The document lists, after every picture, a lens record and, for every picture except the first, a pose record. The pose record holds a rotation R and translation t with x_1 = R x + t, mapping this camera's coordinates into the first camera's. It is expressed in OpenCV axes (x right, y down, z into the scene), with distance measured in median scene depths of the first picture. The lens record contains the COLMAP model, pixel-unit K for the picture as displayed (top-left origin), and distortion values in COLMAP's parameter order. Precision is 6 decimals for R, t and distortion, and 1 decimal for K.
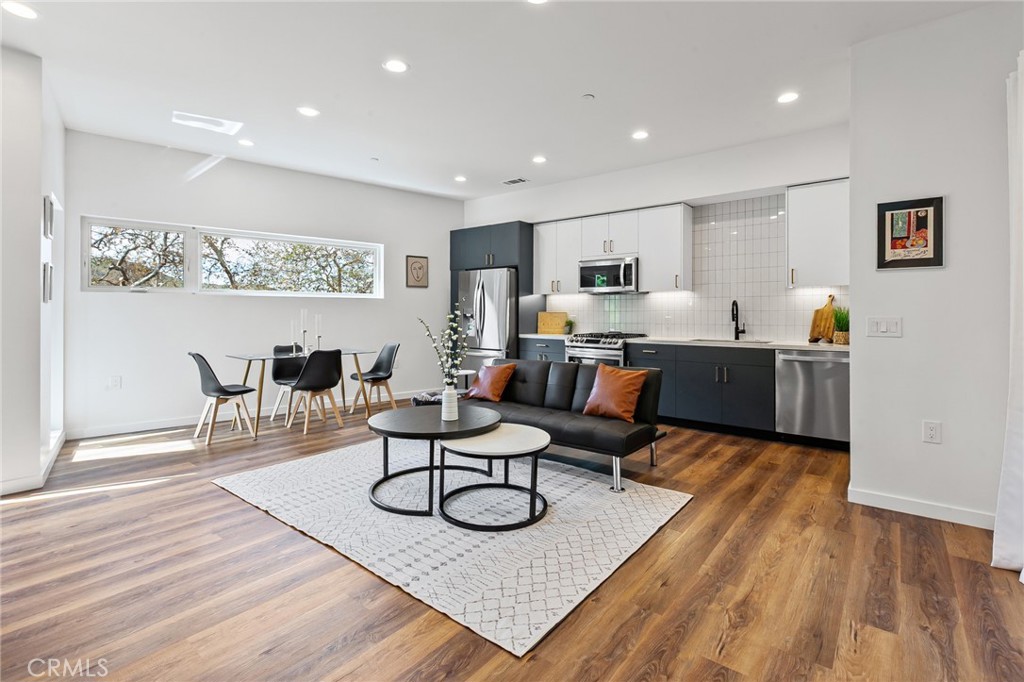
lens RADIAL K [[475.0, 0, 512.4], [0, 475.0, 310.5], [0, 0, 1]] dist [-0.000123, -0.000020]
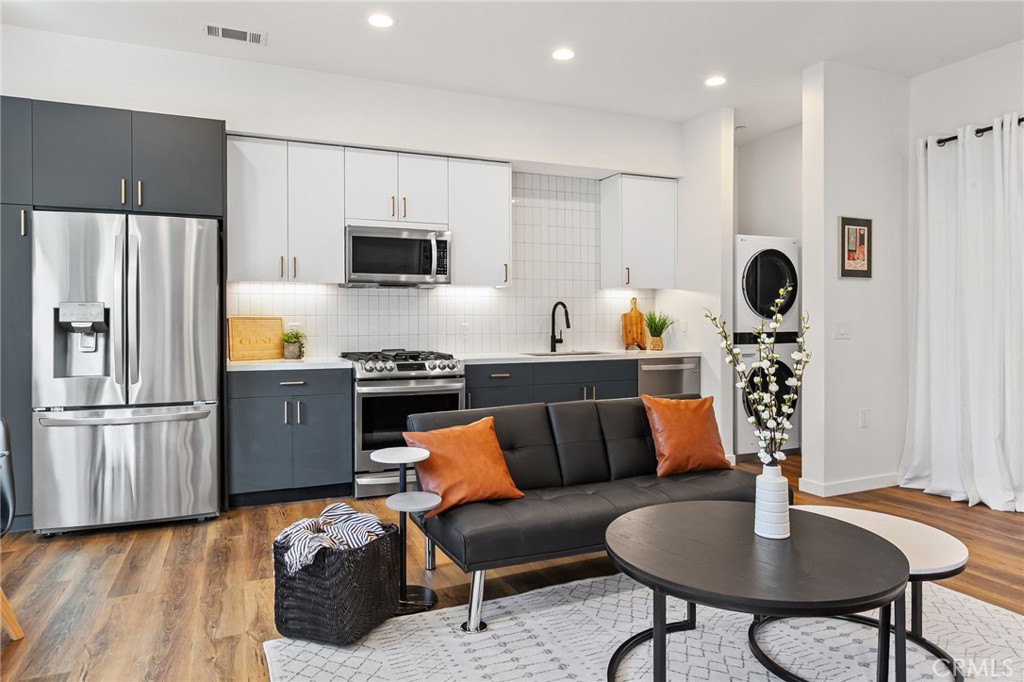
lens RADIAL K [[647.2, 0, 512.8], [0, 647.2, 320.7], [0, 0, 1]] dist [0.000148, -0.000413]
pose [[0.466420, -0.007614, 0.884531, -0.517310], [-0.001684, 0.999954, 0.009495, 0.000154], [-0.884562, -0.005918, 0.466385, 0.561995]]
